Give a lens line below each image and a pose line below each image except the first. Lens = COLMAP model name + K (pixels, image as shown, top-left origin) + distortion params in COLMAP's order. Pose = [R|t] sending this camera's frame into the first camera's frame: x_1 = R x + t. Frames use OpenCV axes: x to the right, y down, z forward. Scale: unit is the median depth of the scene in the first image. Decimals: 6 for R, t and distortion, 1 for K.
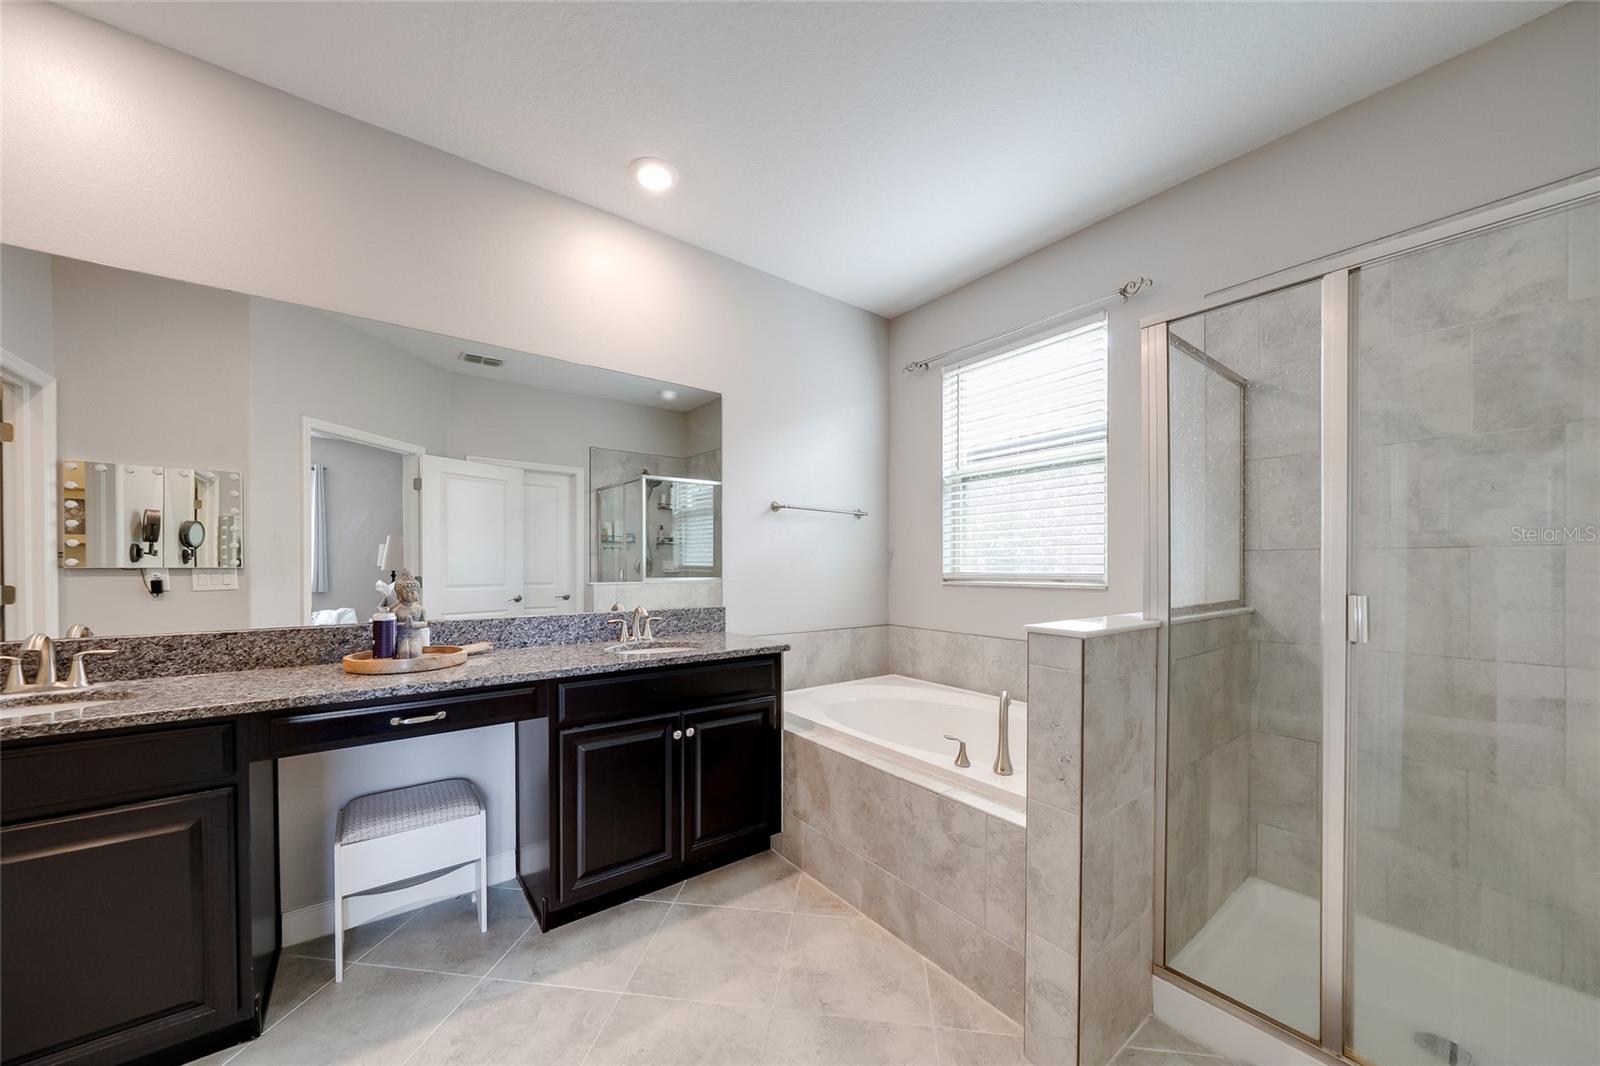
lens RADIAL K [[567.8, 0, 793.2], [0, 567.8, 565.6], [0, 0, 1]] dist [-0.001234, -0.000088]
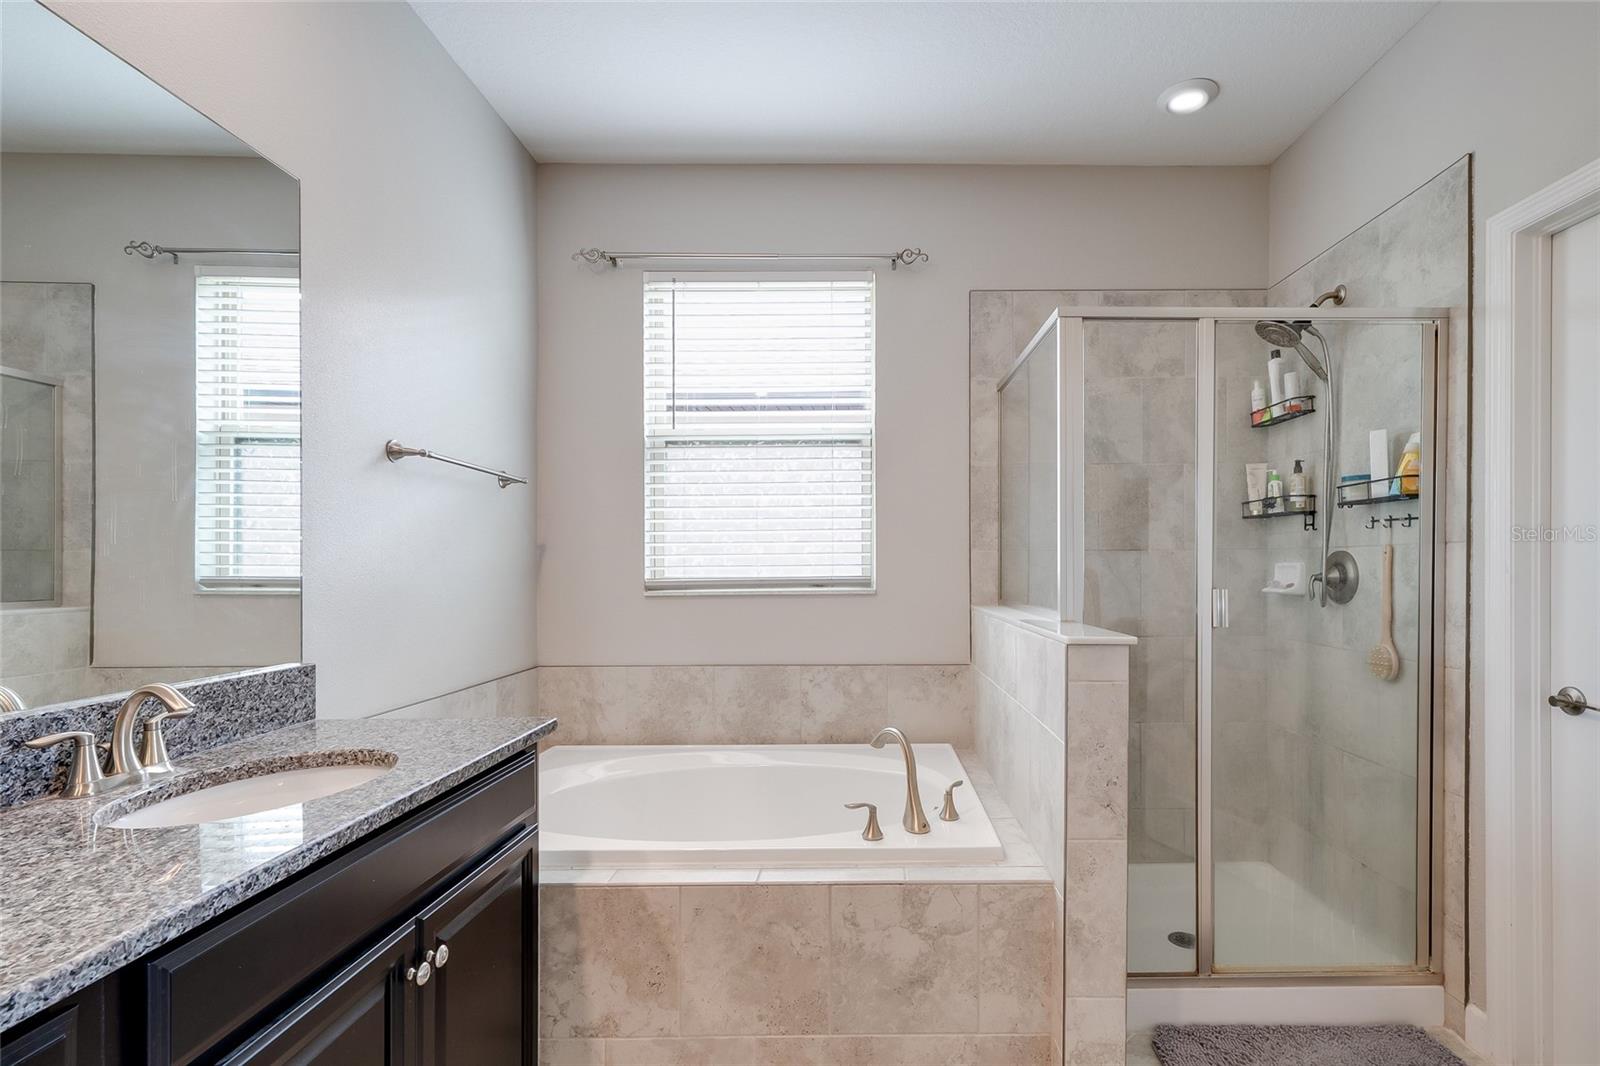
lens RADIAL K [[762.2, 0, 800.2], [0, 762.2, 571.4], [0, 0, 1]] dist [0.006695, -0.000048]
pose [[0.583461, -0.008499, 0.812096, -0.468362], [0.007019, 0.999961, 0.005422, 0.000319], [-0.812111, 0.002537, 0.583498, 0.419840]]
